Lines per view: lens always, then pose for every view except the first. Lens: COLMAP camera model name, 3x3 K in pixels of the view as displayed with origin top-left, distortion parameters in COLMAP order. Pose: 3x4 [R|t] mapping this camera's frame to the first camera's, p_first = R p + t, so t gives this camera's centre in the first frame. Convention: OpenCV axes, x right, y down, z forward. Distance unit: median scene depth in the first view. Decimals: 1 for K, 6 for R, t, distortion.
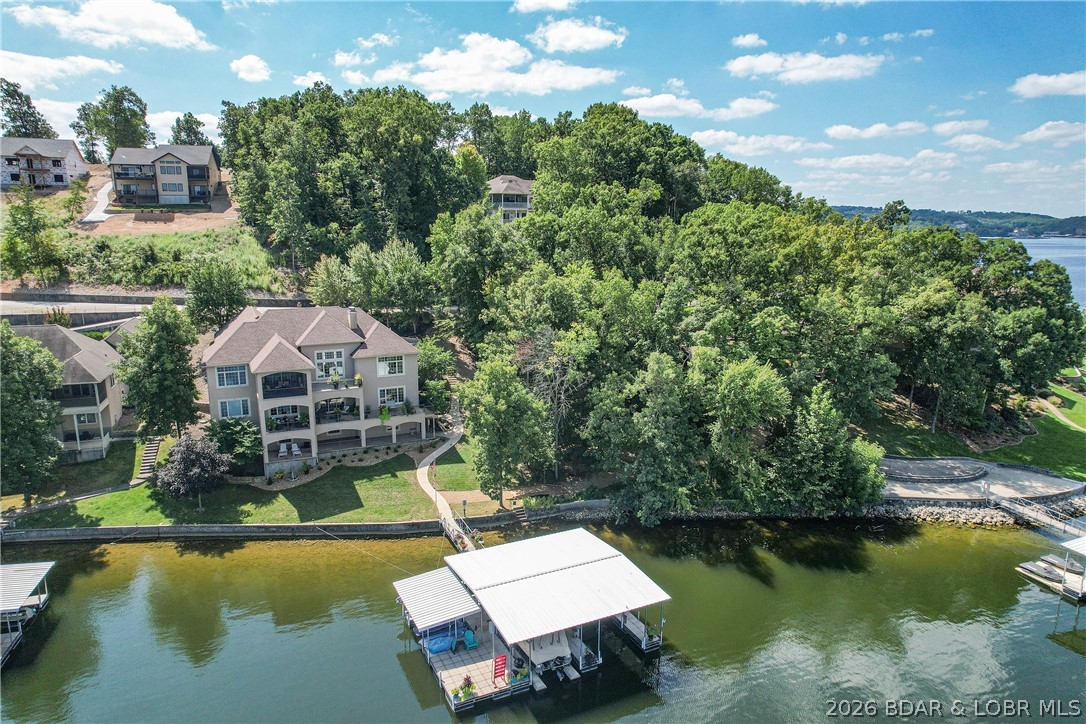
lens RADIAL K [[691.3, 0, 547.0], [0, 691.3, 365.6], [0, 0, 1]] dist [-0.072132, 0.059319]
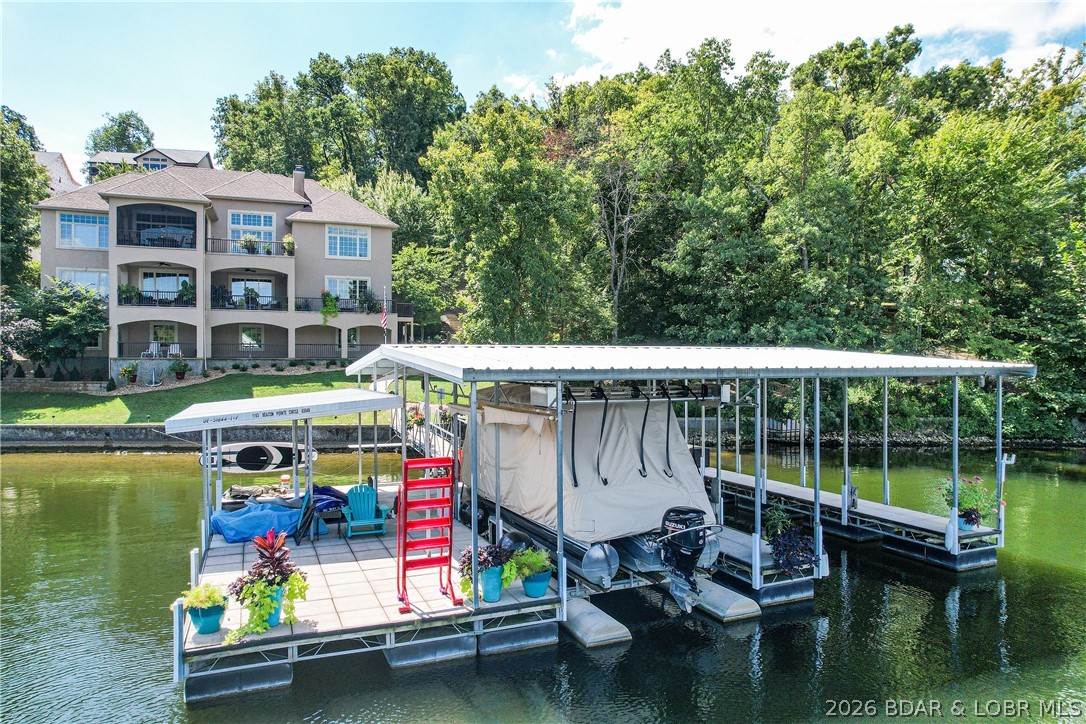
lens RADIAL K [[691.3, 0, 545.1], [0, 691.3, 367.9], [0, 0, 1]] dist [-0.072132, 0.059319]
pose [[0.997968, -0.008304, -0.063175, -0.007810], [-0.004815, 0.978810, -0.204715, 0.241307], [0.063536, 0.204603, 0.976781, 0.420313]]
